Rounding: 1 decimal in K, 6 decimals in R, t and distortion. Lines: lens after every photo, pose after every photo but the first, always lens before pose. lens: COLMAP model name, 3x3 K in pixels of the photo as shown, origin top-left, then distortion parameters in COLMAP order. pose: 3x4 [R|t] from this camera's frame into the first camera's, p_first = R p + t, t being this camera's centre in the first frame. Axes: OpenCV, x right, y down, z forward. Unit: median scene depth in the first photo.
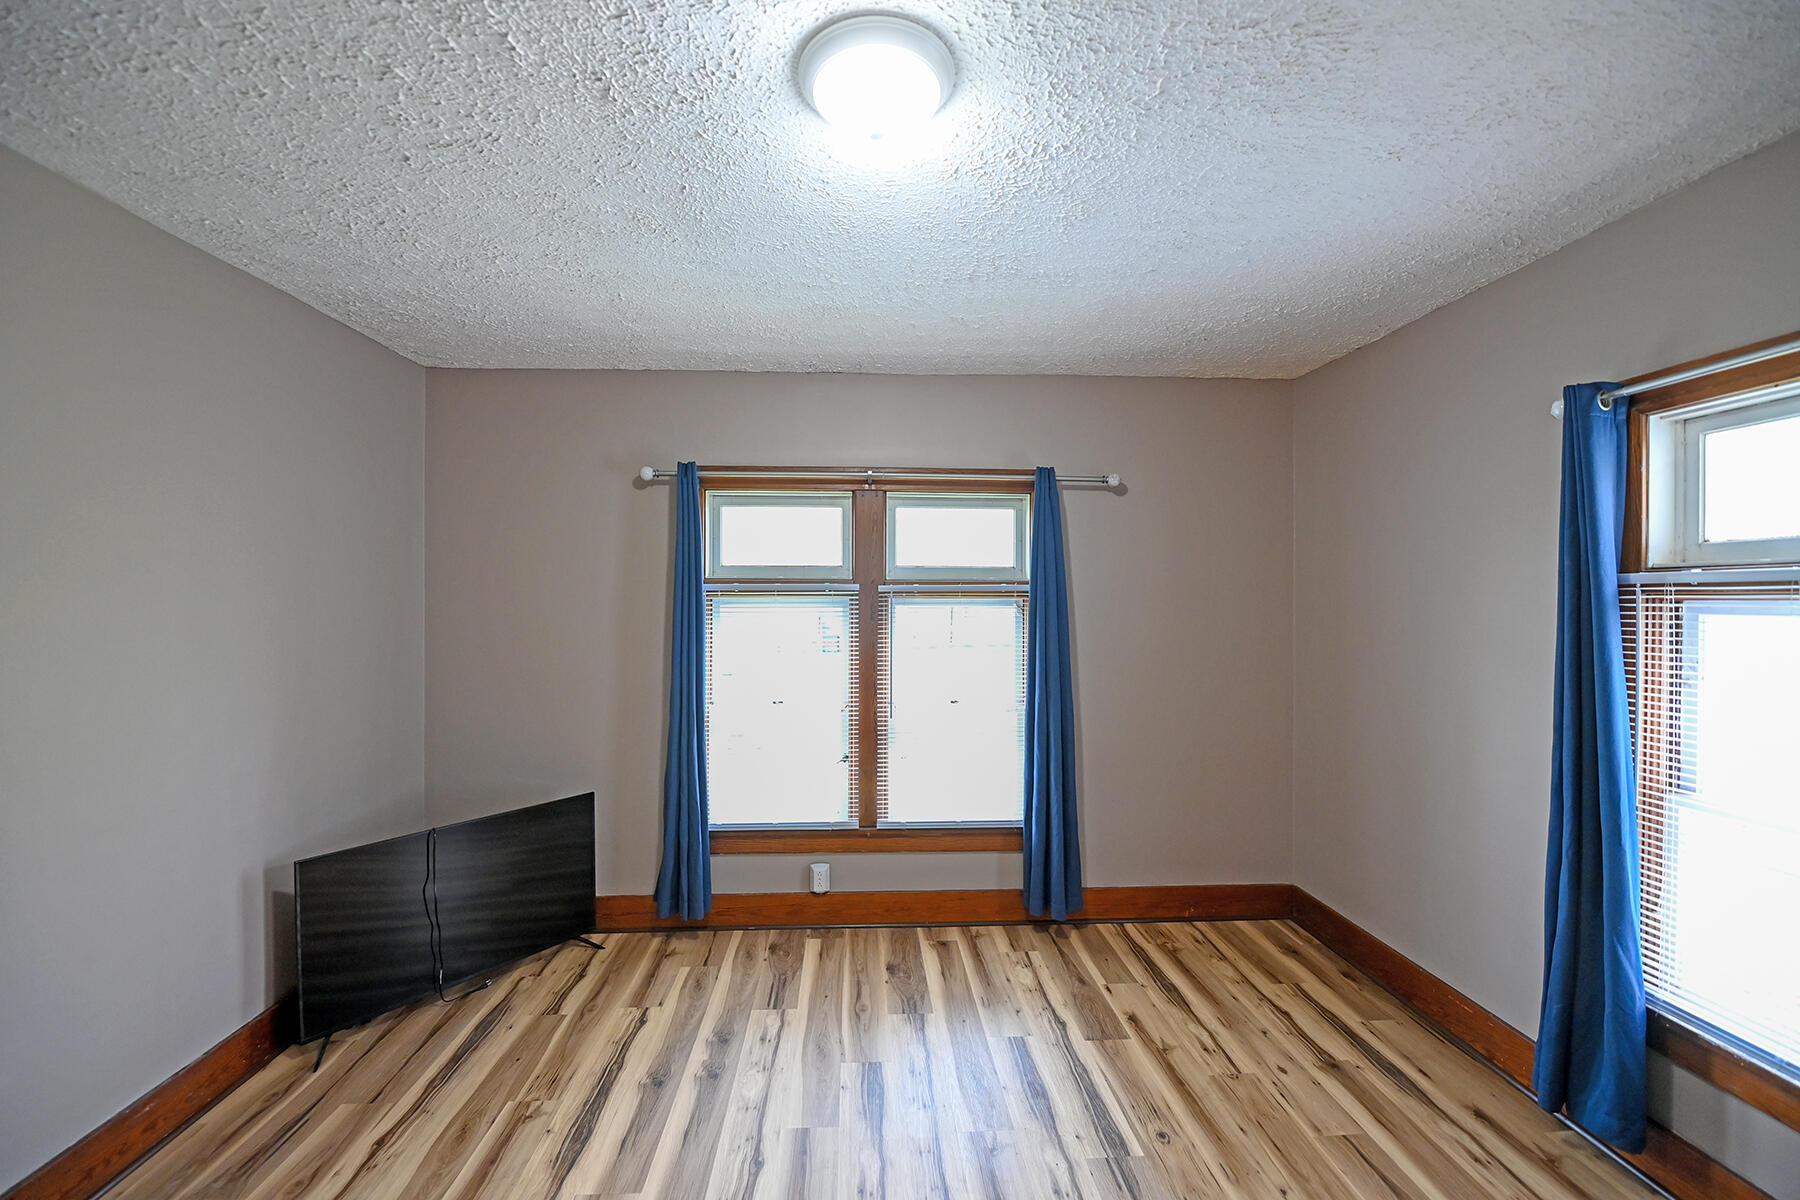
lens RADIAL K [[717.3, 0, 892.2], [0, 717.3, 598.2], [0, 0, 1]] dist [-0.014922, -0.002919]
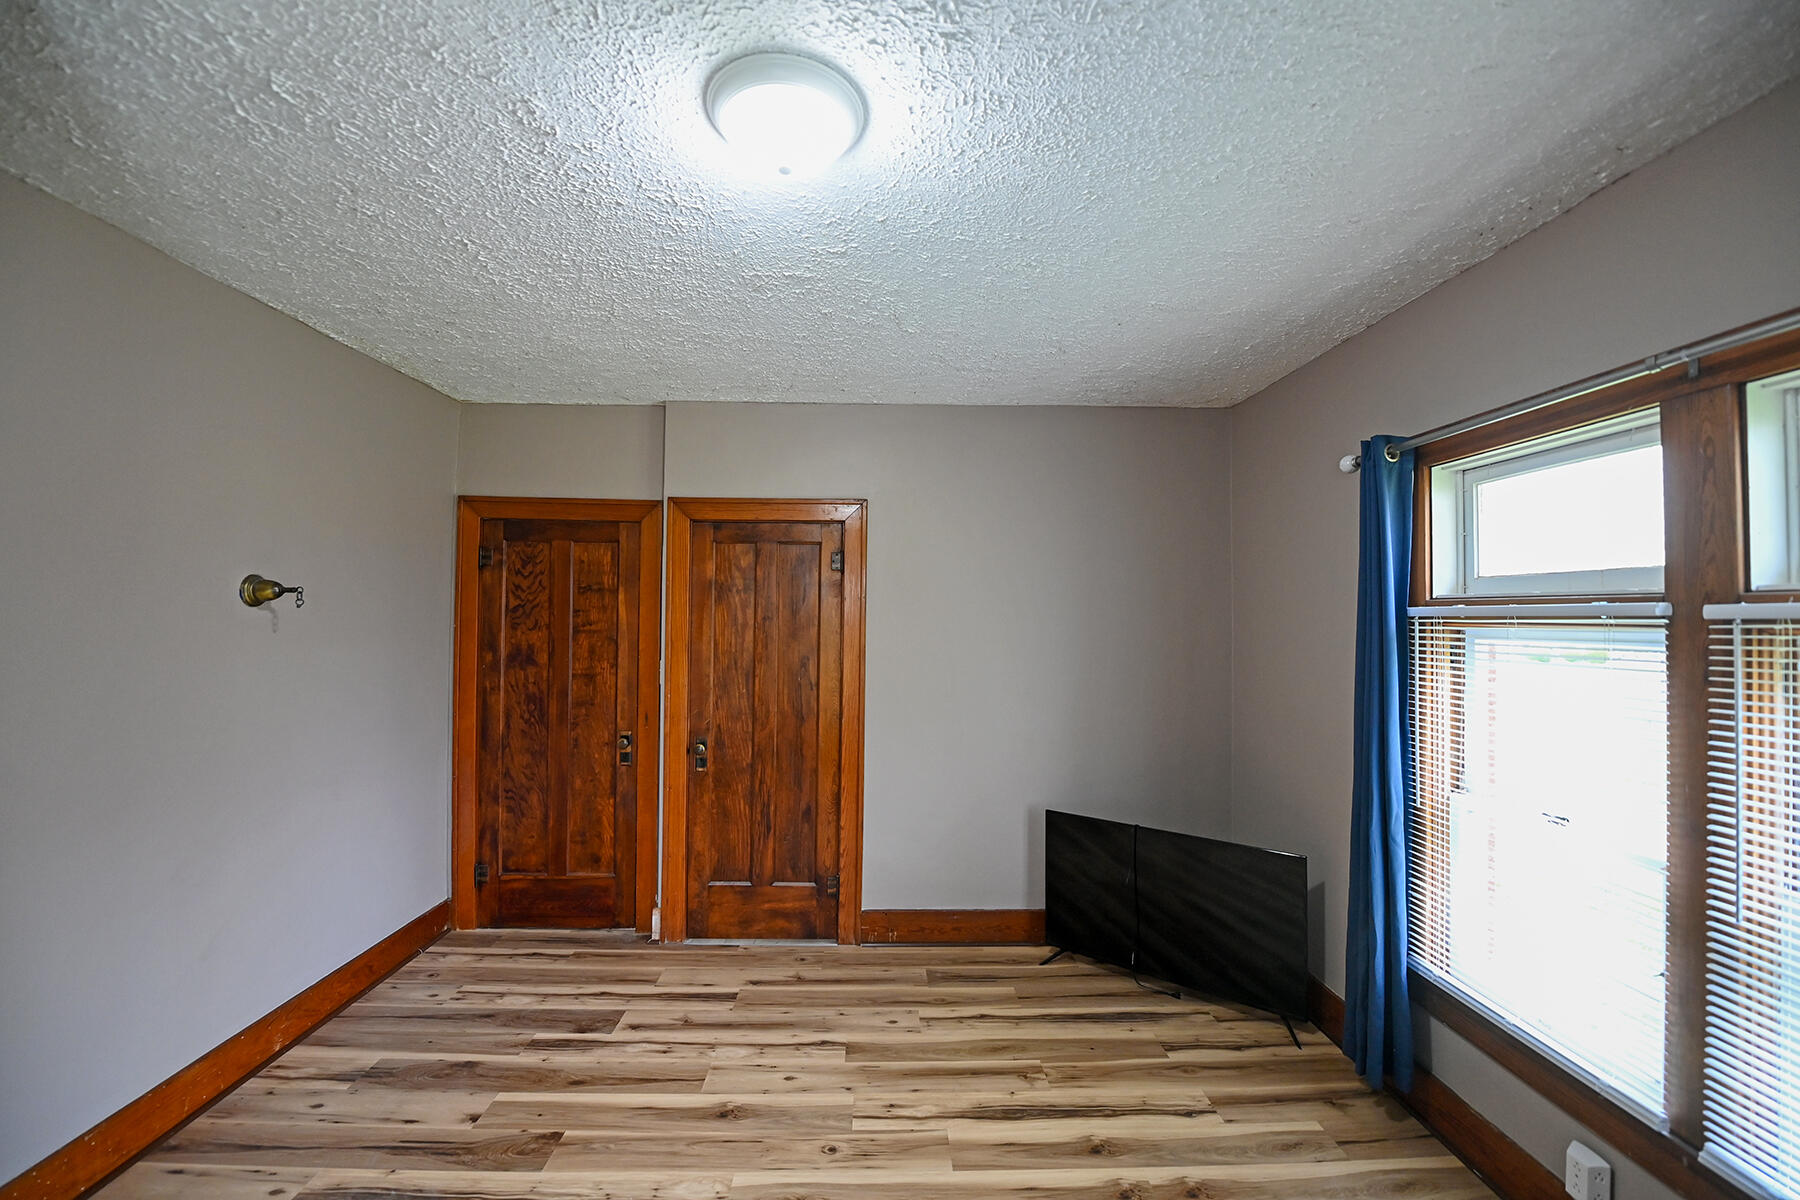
lens RADIAL K [[717.3, 0, 892.2], [0, 717.3, 598.2], [0, 0, 1]] dist [-0.014922, -0.002919]
pose [[-0.027092, -0.024854, -0.999324, 0.532533], [-0.010501, 0.999643, -0.024577, -0.007801], [0.999578, 0.009828, -0.027343, 0.651069]]
